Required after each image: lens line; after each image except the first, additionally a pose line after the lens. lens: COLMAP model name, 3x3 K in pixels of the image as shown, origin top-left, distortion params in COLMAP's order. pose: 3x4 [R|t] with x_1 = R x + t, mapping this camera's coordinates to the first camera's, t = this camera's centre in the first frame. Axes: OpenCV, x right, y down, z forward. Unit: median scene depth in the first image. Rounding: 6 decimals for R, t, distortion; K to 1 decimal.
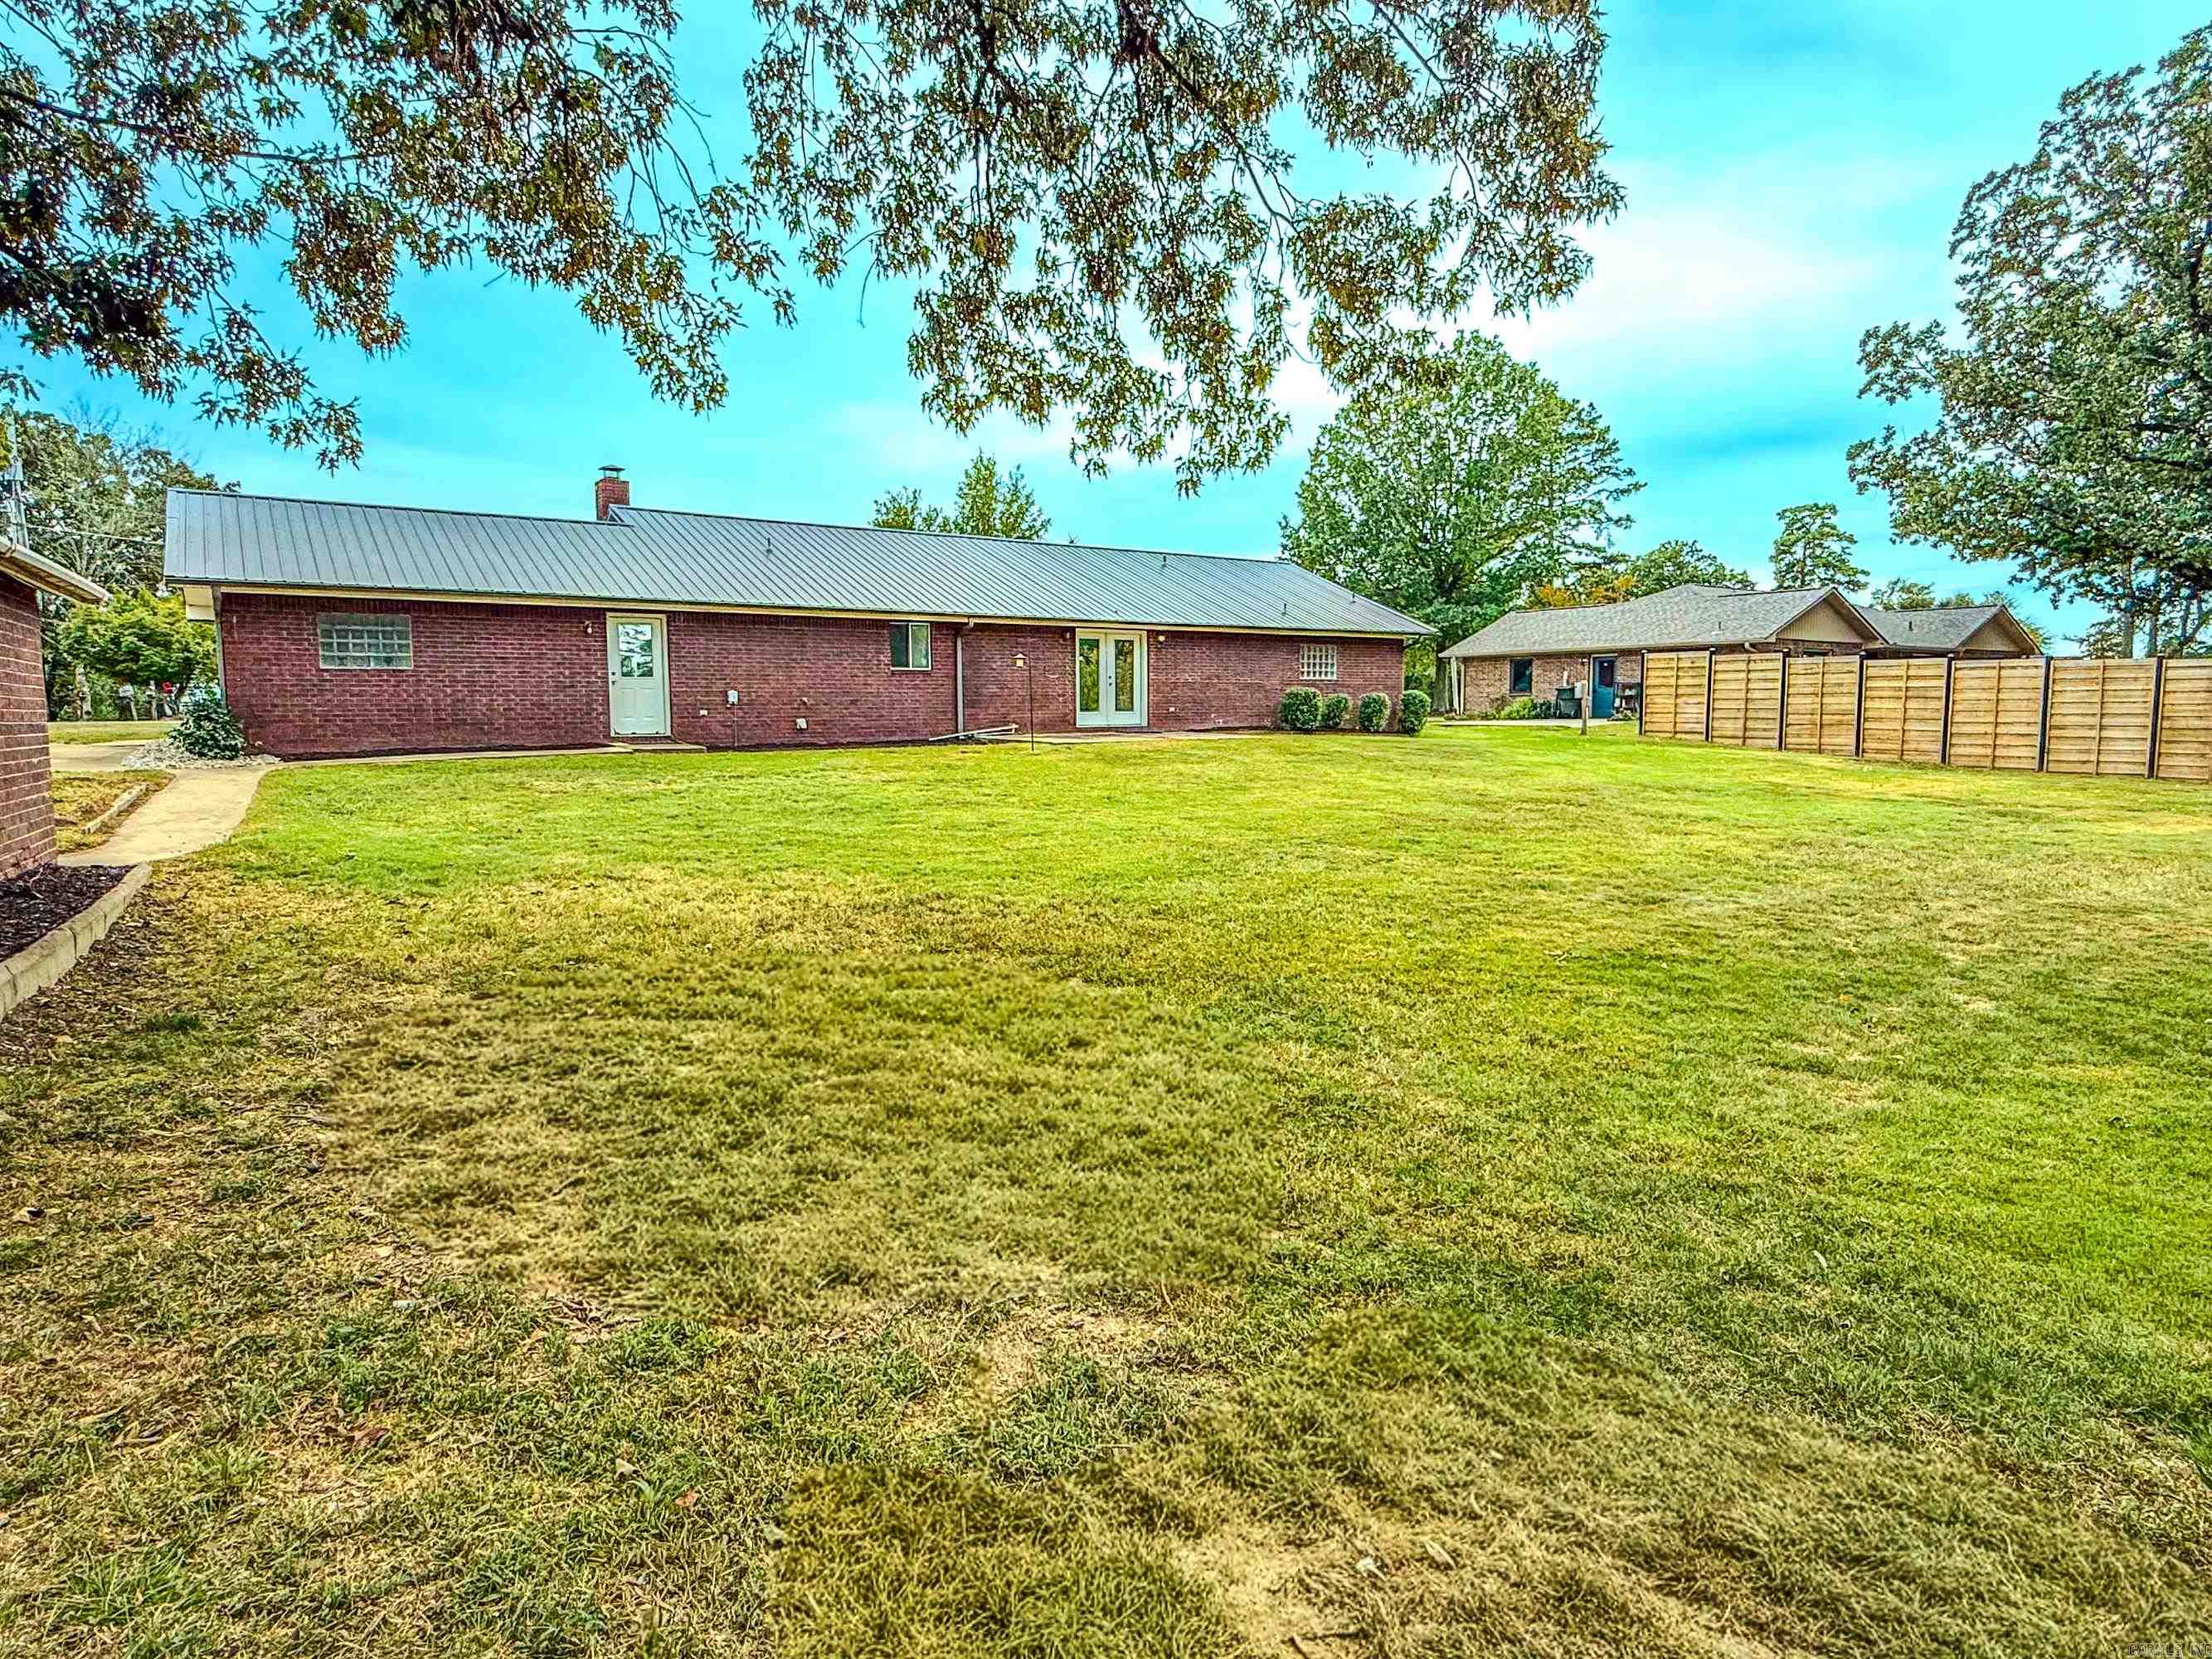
lens RADIAL K [[1242.4, 0, 1096.6], [0, 1242.4, 822.8], [0, 0, 1]] dist [0.021323, -0.006578]
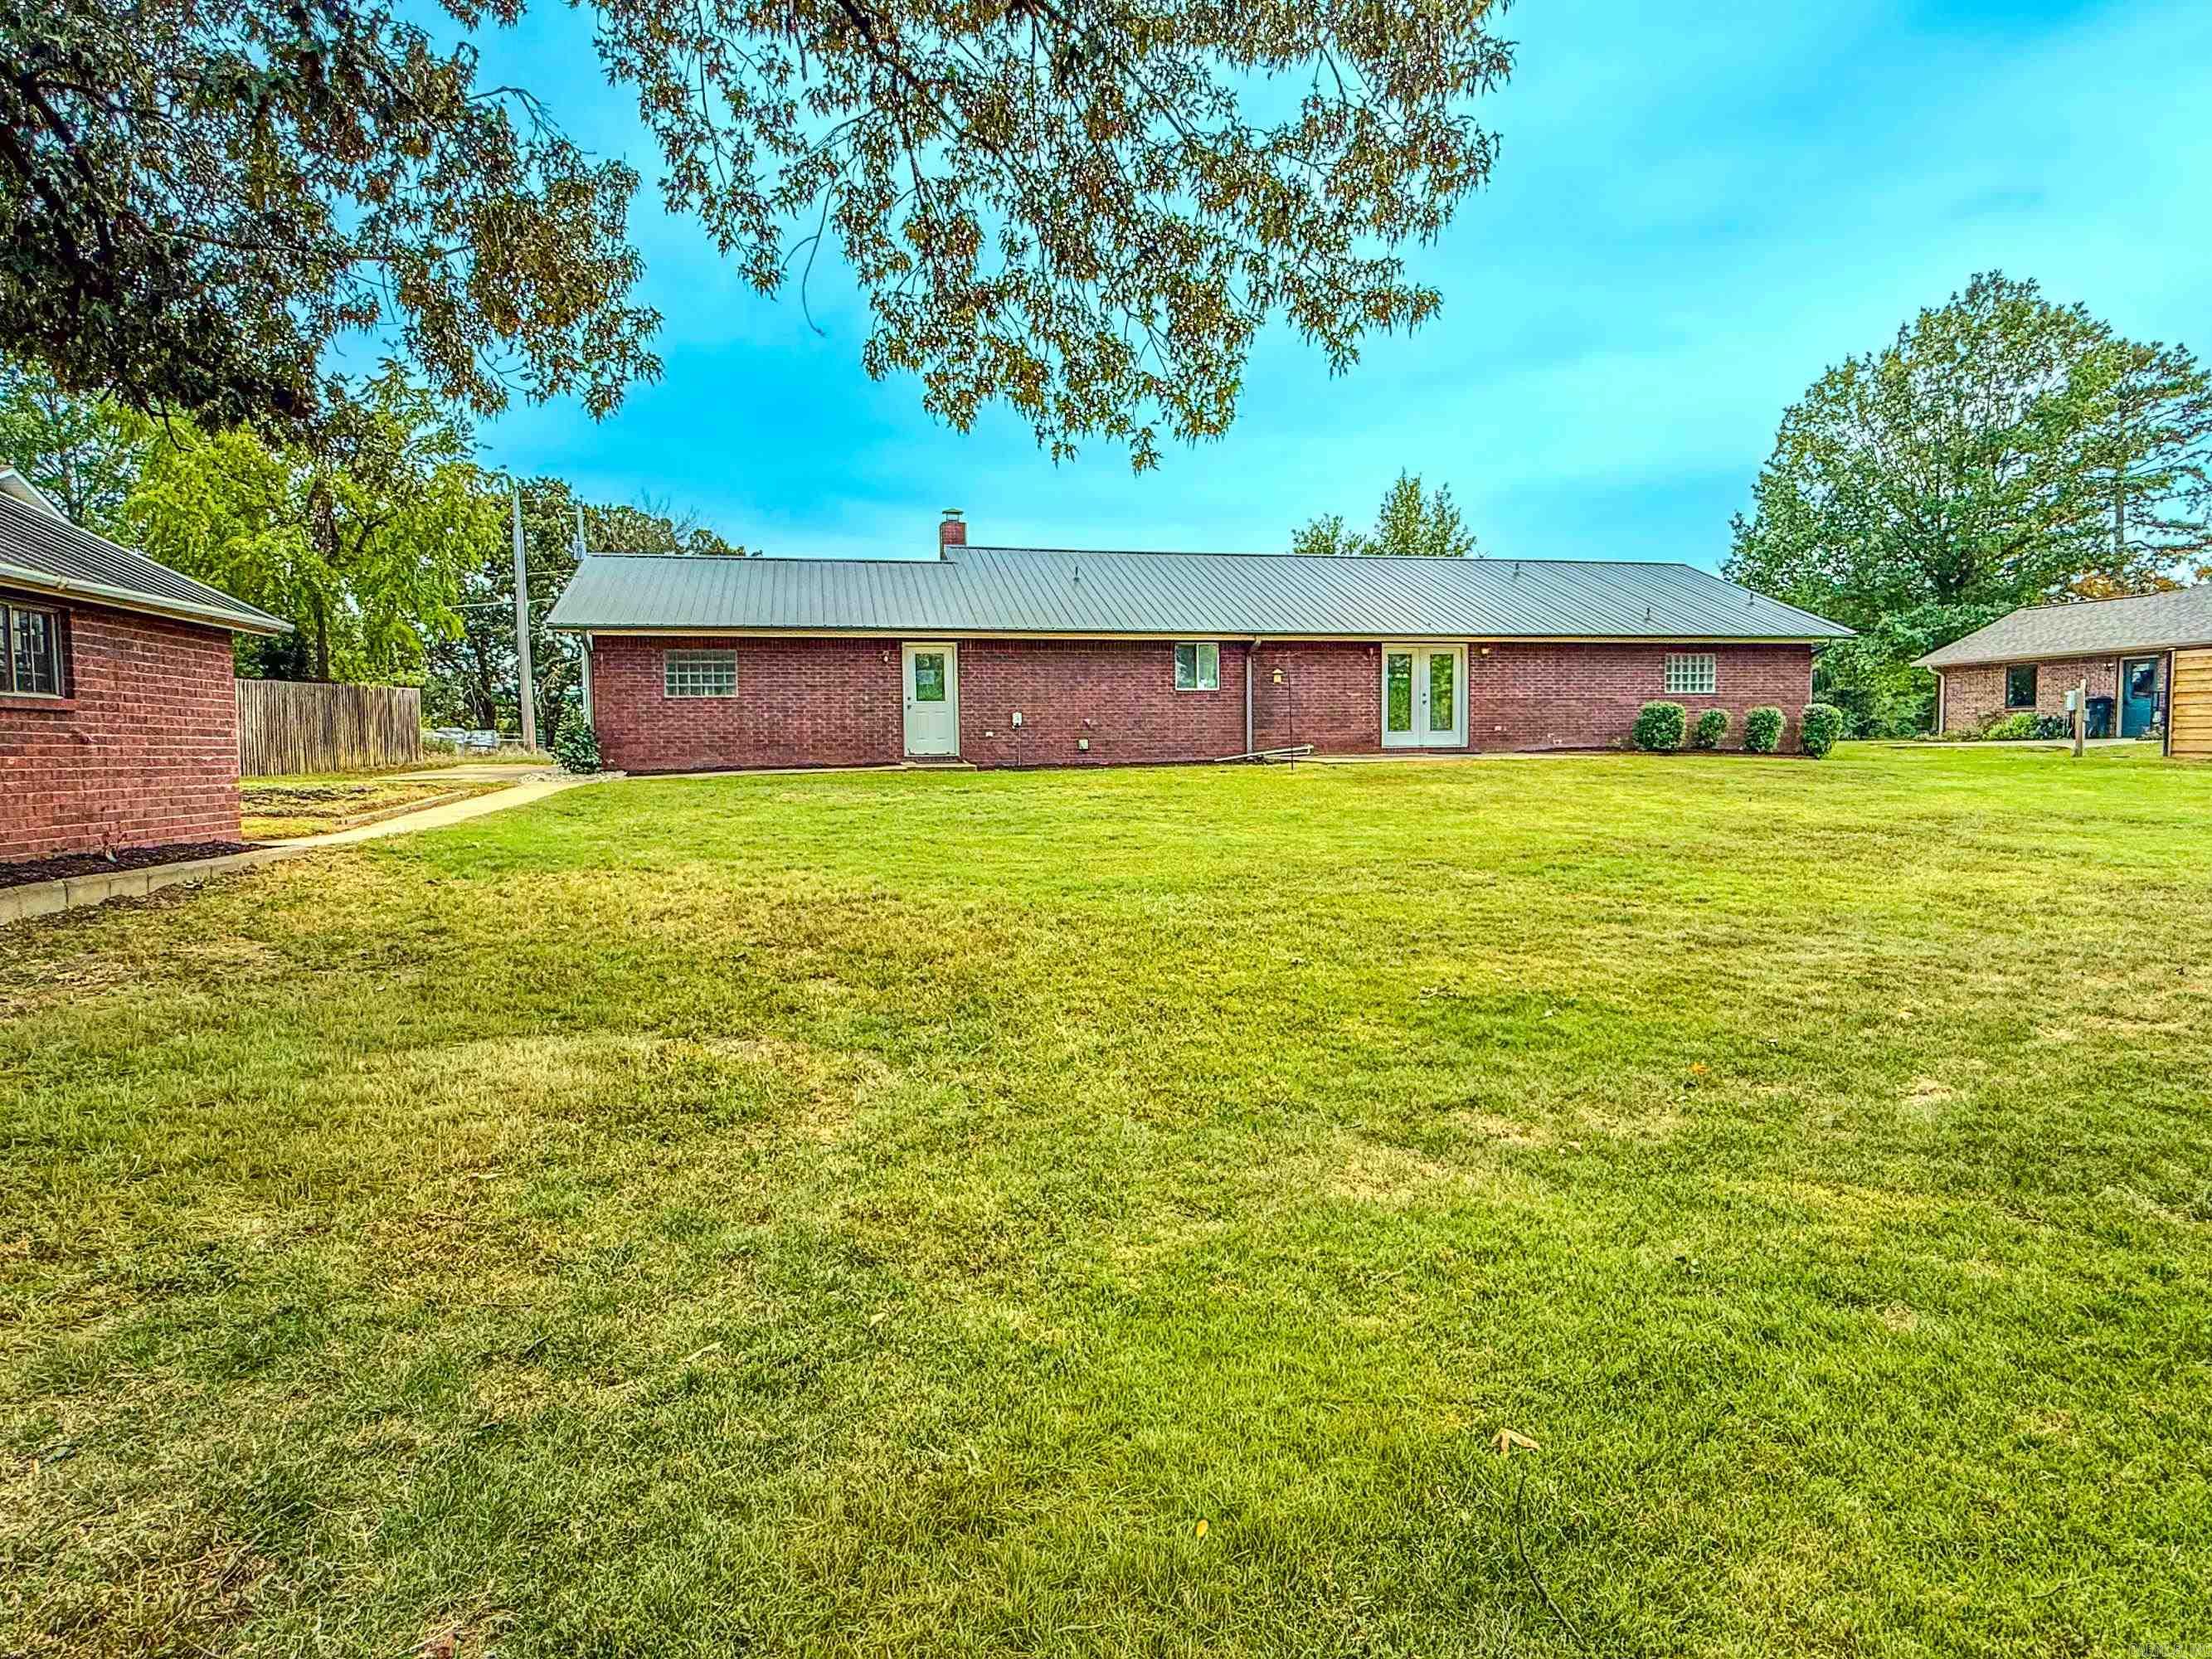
lens RADIAL K [[1242.4, 0, 1102.2], [0, 1242.4, 834.6], [0, 0, 1]] dist [0.021323, -0.006578]
pose [[0.935683, 0.020208, -0.352263, 0.113969], [-0.025525, 0.999619, -0.010456, 0.004082], [0.351917, 0.018775, 0.935843, 0.040419]]
